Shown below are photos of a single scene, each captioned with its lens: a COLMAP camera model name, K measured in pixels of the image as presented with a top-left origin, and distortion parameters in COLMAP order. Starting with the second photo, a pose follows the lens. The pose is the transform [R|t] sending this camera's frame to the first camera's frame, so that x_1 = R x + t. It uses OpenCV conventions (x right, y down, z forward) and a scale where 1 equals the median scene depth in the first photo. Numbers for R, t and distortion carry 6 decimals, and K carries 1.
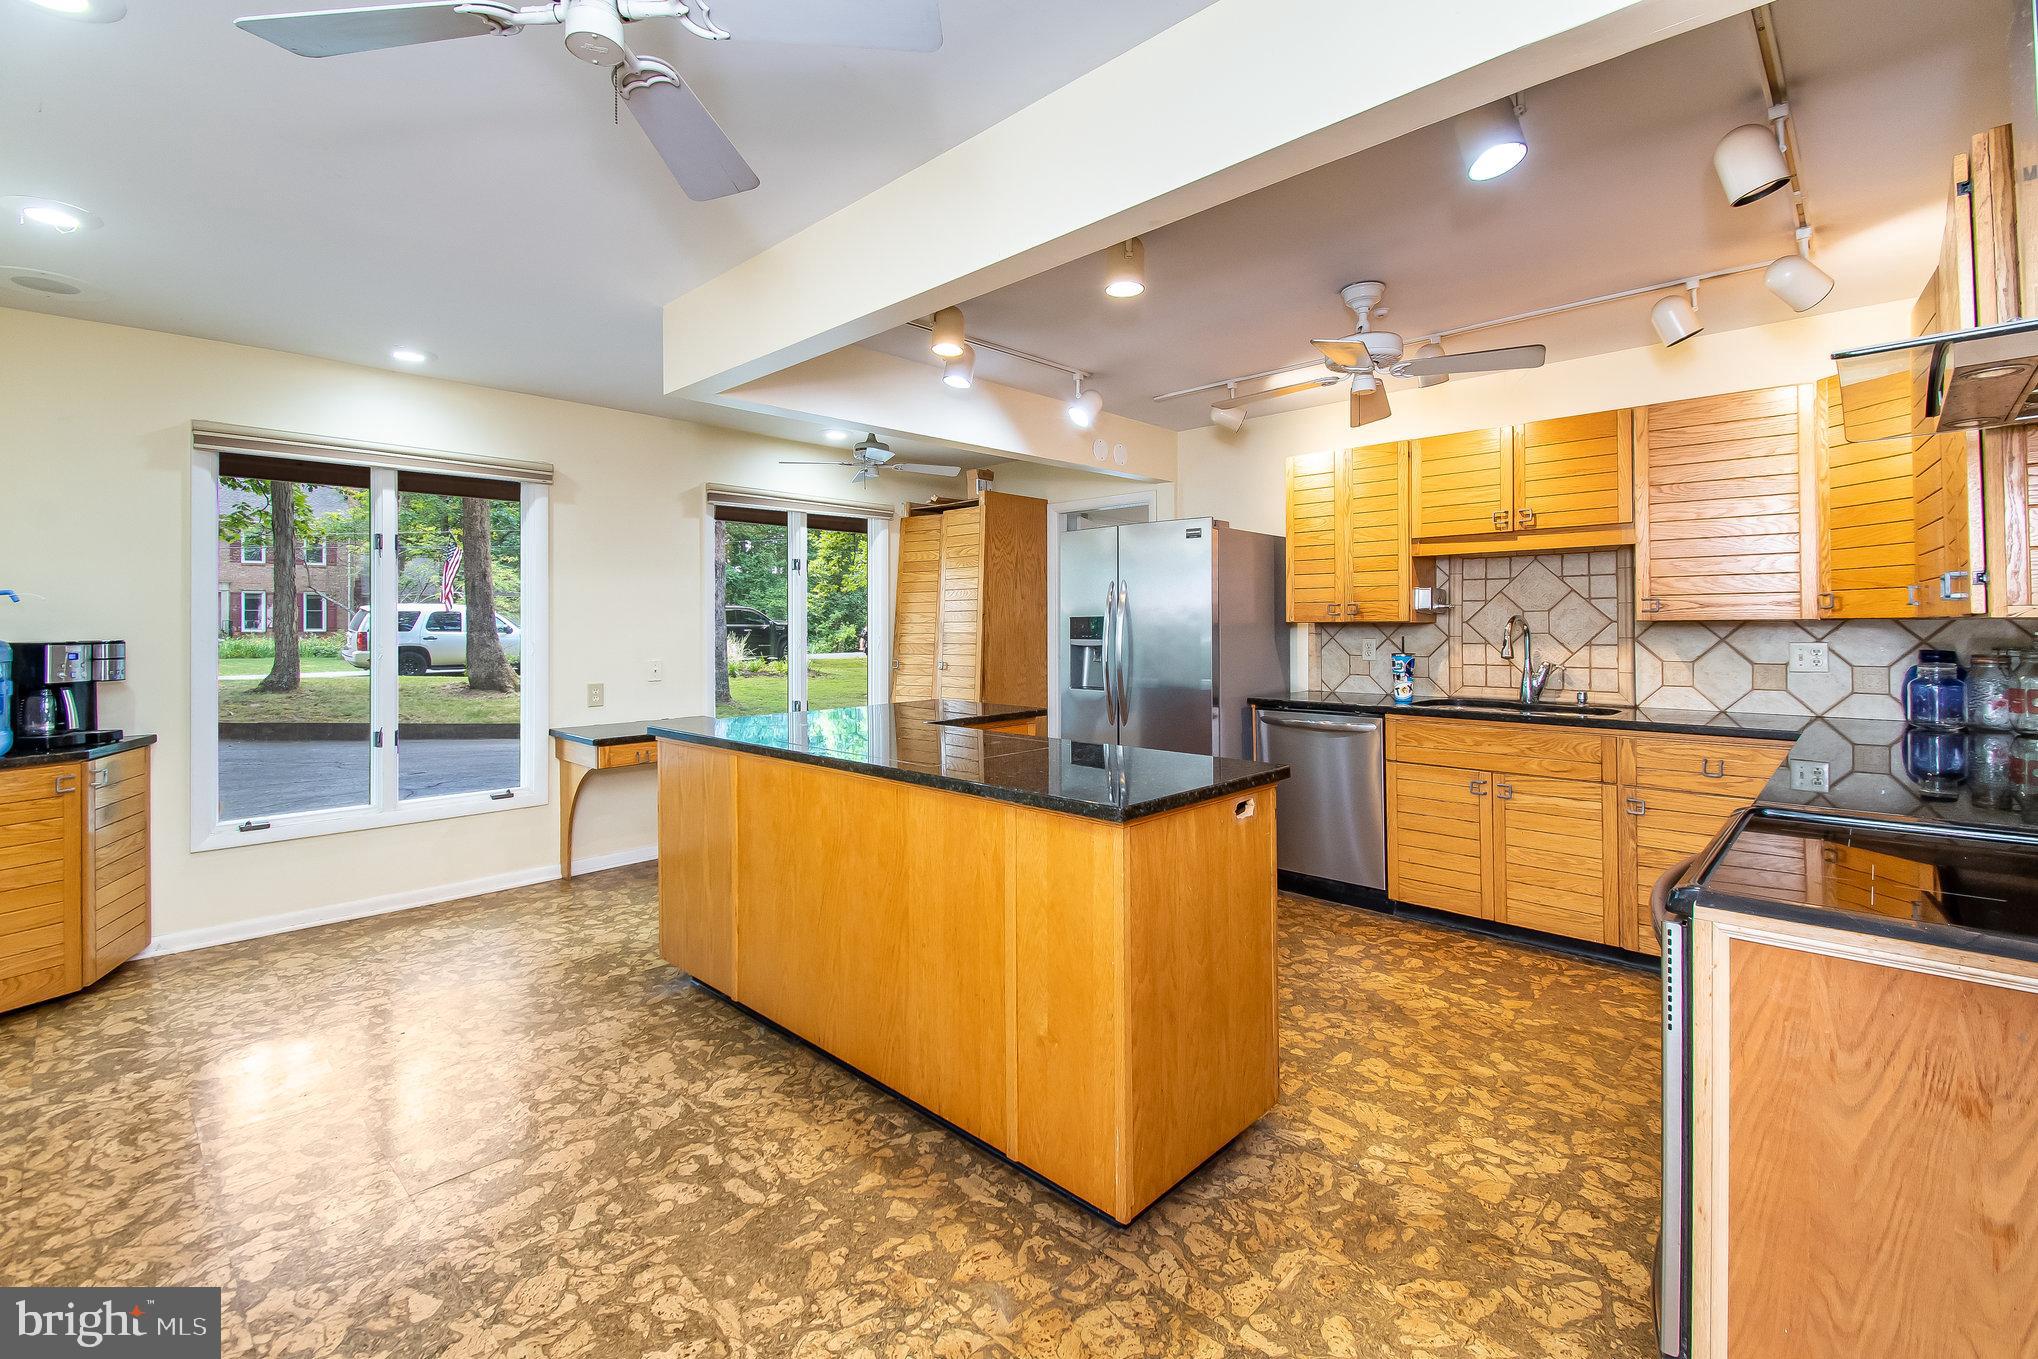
lens RADIAL K [[897.8, 0, 1015.0], [0, 897.8, 626.6], [0, 0, 1]] dist [0.043498, -0.025650]
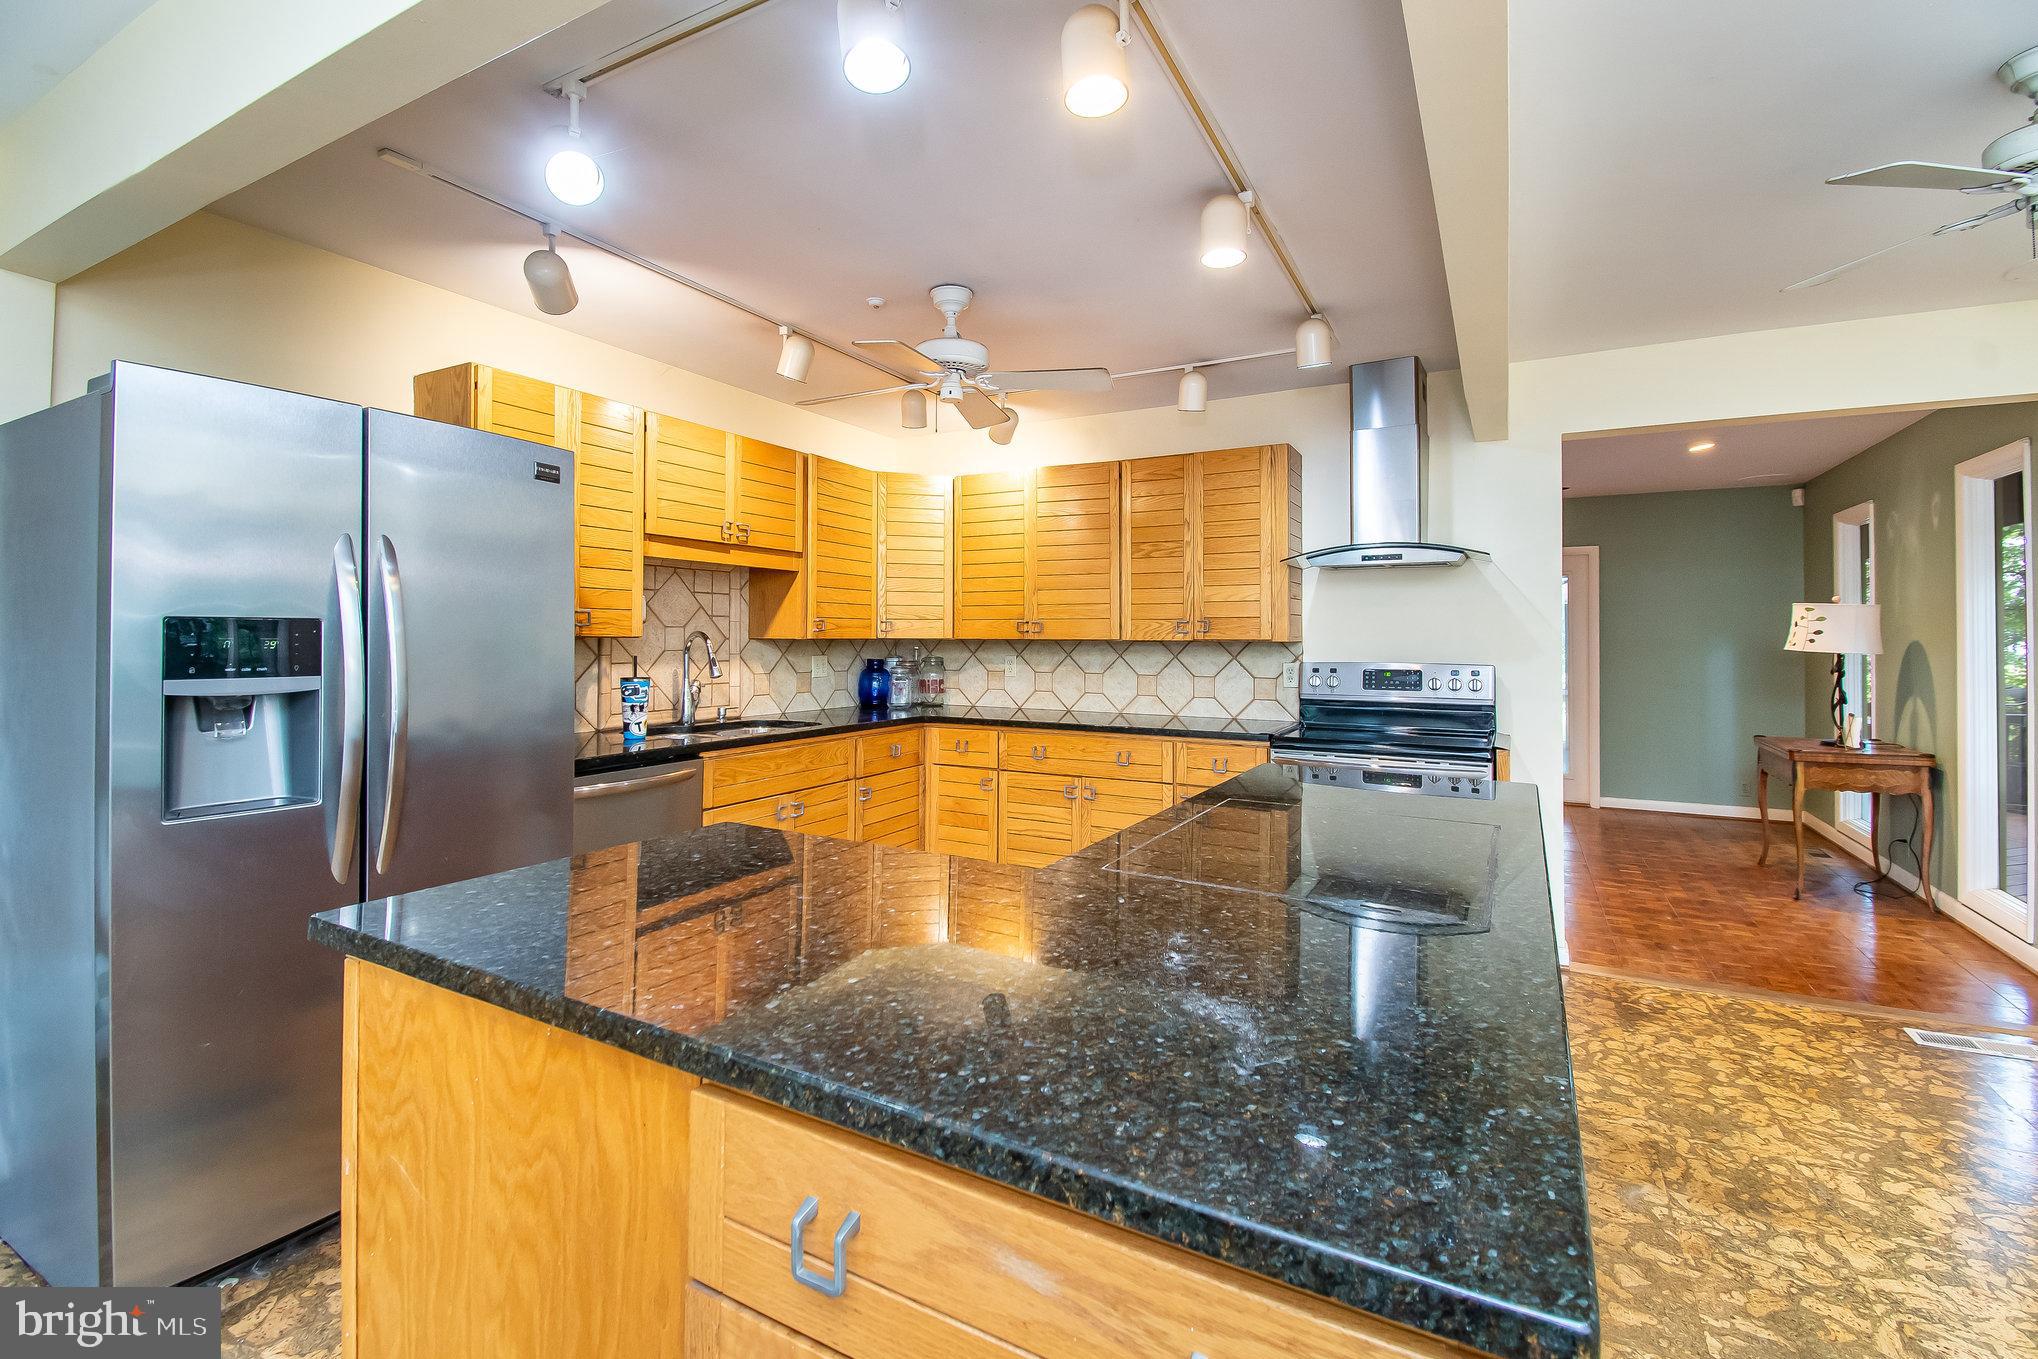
lens RADIAL K [[896.1, 0, 1020.7], [0, 896.1, 632.9], [0, 0, 1]] dist [0.033624, -0.024995]
pose [[-0.265368, 0.010985, 0.964085, -0.477910], [-0.003424, 0.999918, -0.012335, -0.000695], [-0.964141, -0.006574, -0.265309, 1.031107]]
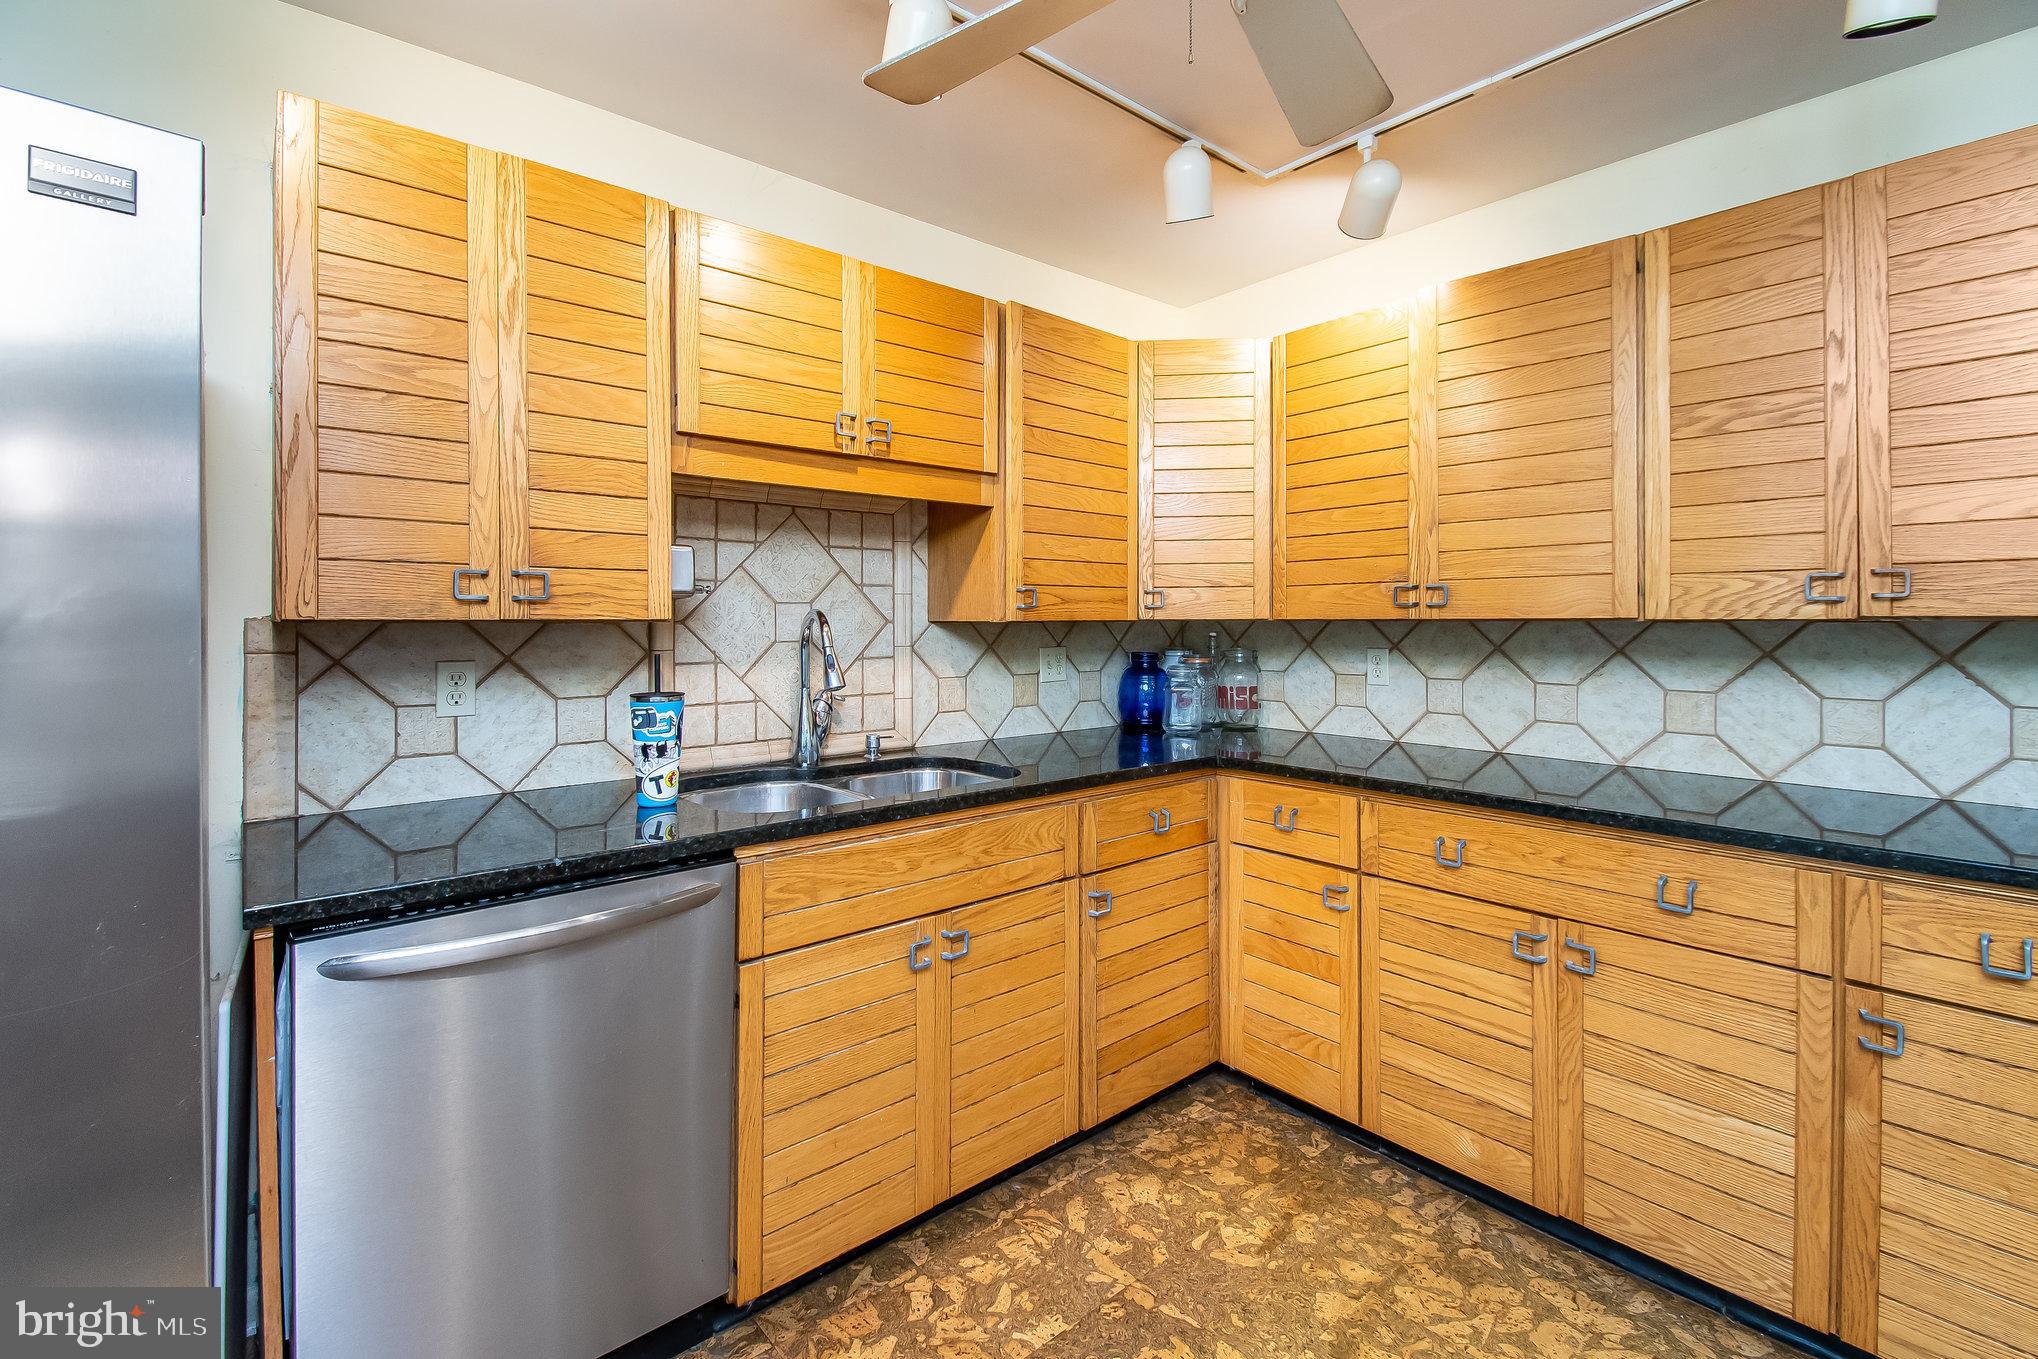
lens RADIAL K [[897.8, 0, 1015.0], [0, 897.8, 626.6], [0, 0, 1]] dist [0.043498, -0.025650]
pose [[0.109331, -0.001518, 0.994004, 0.024738], [0.001501, 0.999998, 0.001363, -0.003137], [-0.994004, 0.001343, 0.109333, 0.912257]]
